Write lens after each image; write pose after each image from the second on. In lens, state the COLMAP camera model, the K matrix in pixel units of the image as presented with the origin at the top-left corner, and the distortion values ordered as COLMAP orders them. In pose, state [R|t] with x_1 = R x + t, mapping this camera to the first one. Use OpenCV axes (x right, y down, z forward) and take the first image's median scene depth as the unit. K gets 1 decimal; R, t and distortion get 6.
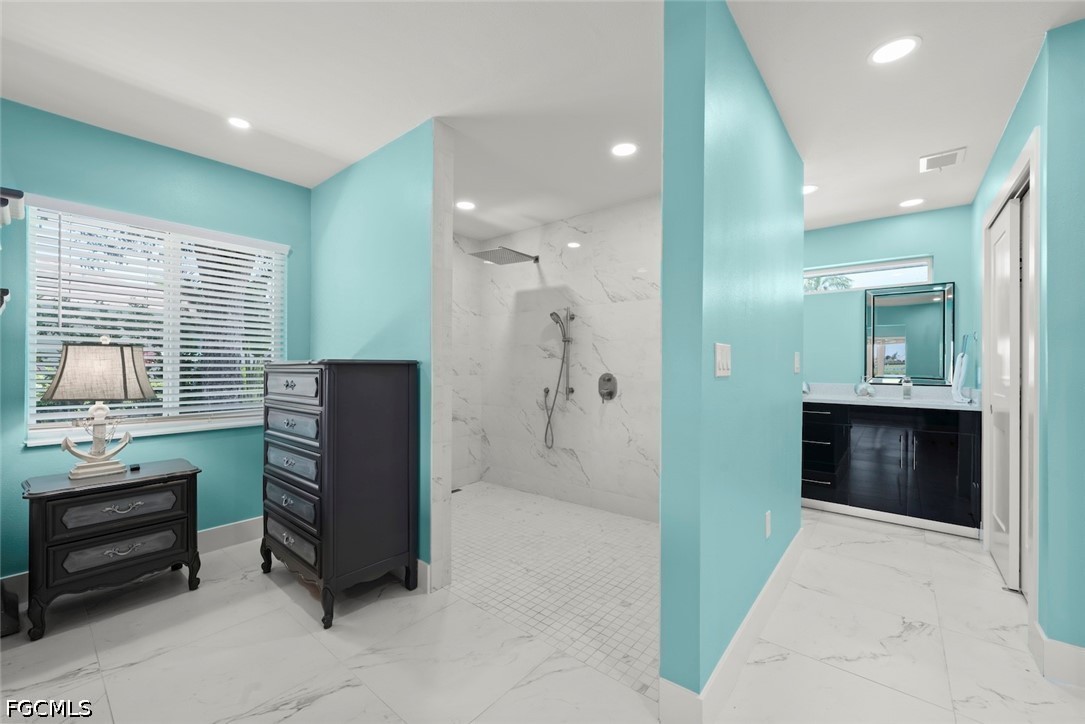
lens RADIAL K [[423.4, 0, 543.0], [0, 423.4, 365.5], [0, 0, 1]] dist [0.002776, -0.001255]
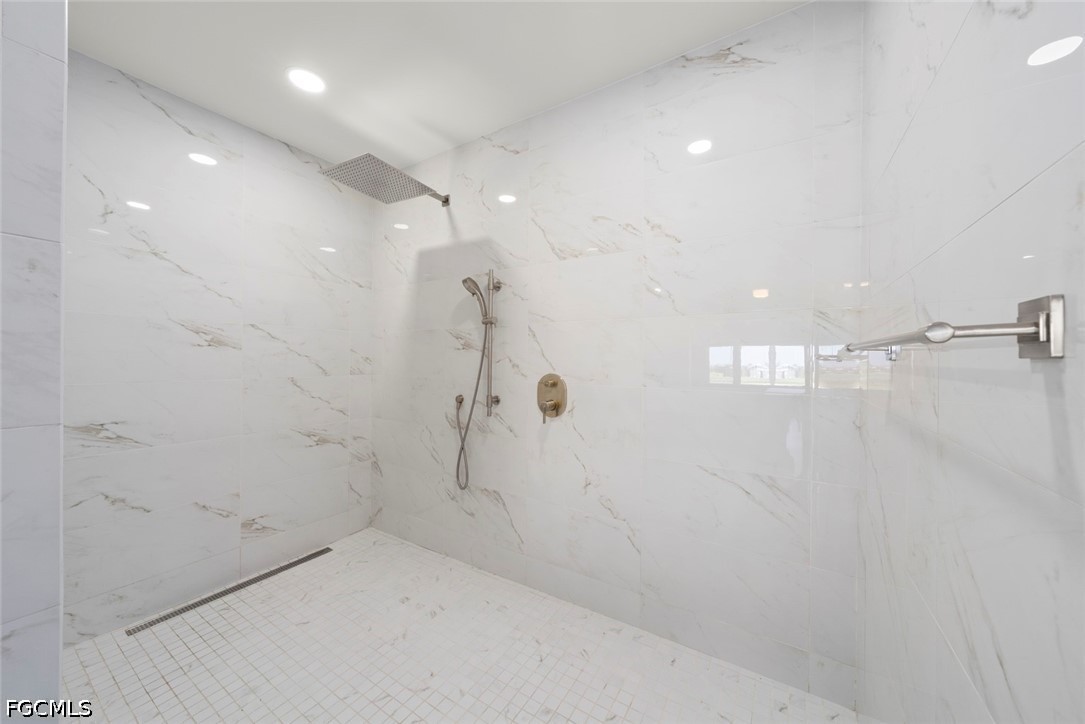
lens RADIAL K [[397.1, 0, 532.0], [0, 397.1, 361.3], [0, 0, 1]] dist [-0.000235, 0.001227]
pose [[0.994842, 0.002251, 0.101413, 0.061102], [-0.002631, 0.999990, 0.003612, -0.002199], [-0.101404, -0.003860, 0.994838, 0.399713]]
